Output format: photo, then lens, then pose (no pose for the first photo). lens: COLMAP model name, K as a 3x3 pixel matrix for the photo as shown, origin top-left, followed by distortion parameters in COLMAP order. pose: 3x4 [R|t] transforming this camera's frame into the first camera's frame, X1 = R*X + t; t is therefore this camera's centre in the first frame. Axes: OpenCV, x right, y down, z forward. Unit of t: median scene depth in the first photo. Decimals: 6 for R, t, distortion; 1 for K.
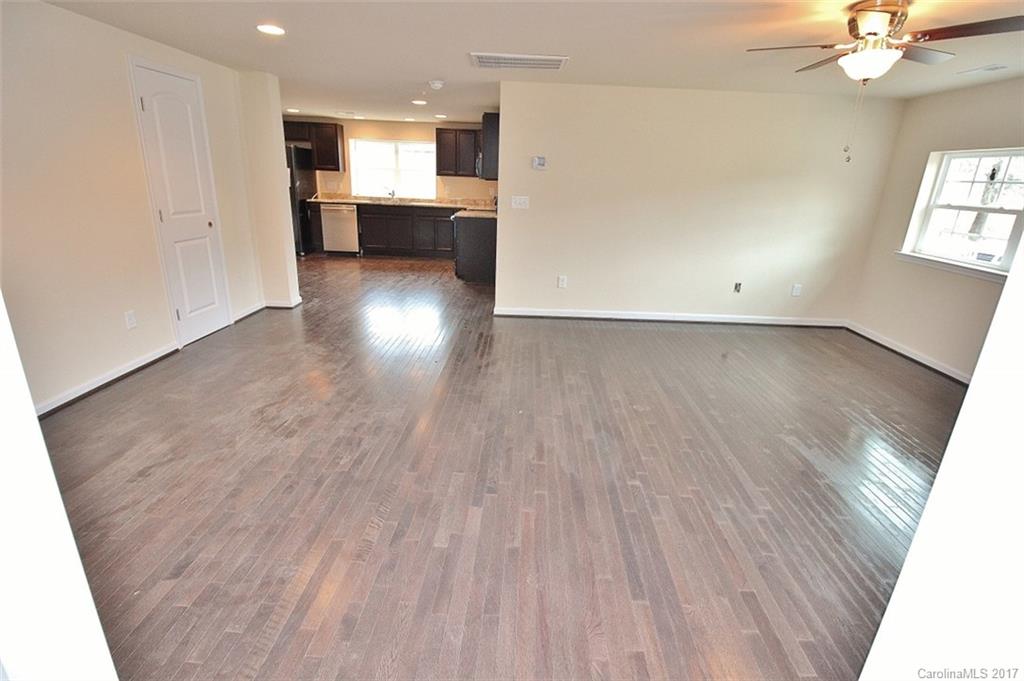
lens RADIAL K [[488.7, 0, 510.4], [0, 488.7, 336.5], [0, 0, 1]] dist [0.000330, 0.000054]
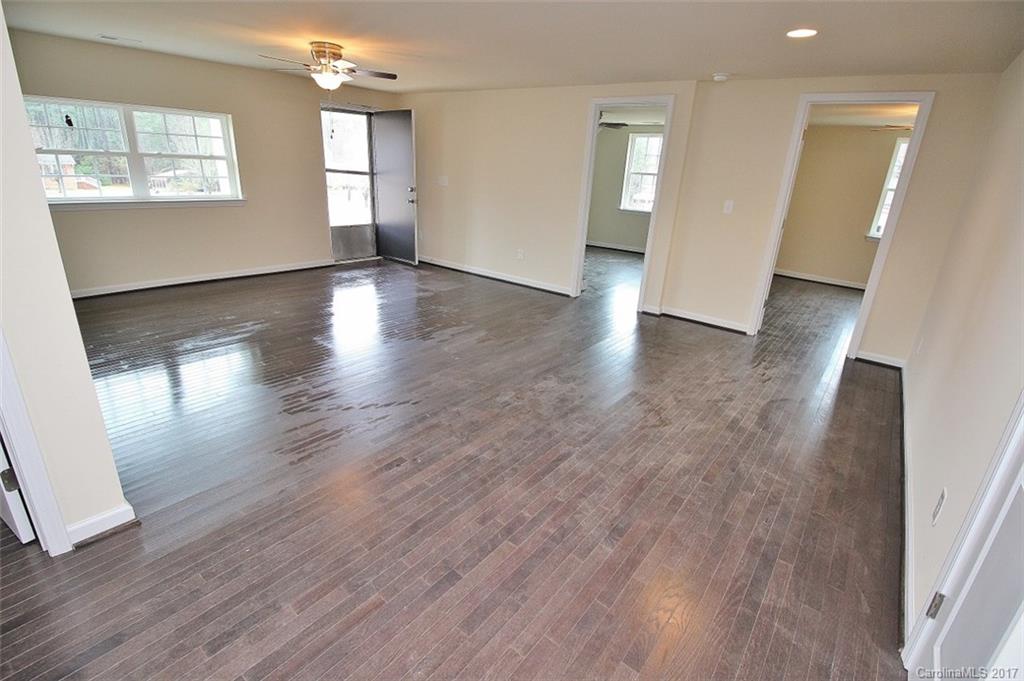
lens RADIAL K [[472.8, 0, 513.7], [0, 472.8, 331.3], [0, 0, 1]] dist [-0.000608, -0.011636]
pose [[-0.813283, -0.265421, 0.517805, -0.743790], [0.094497, 0.817839, 0.567636, -0.601684], [-0.574143, 0.510579, -0.640053, 1.771235]]
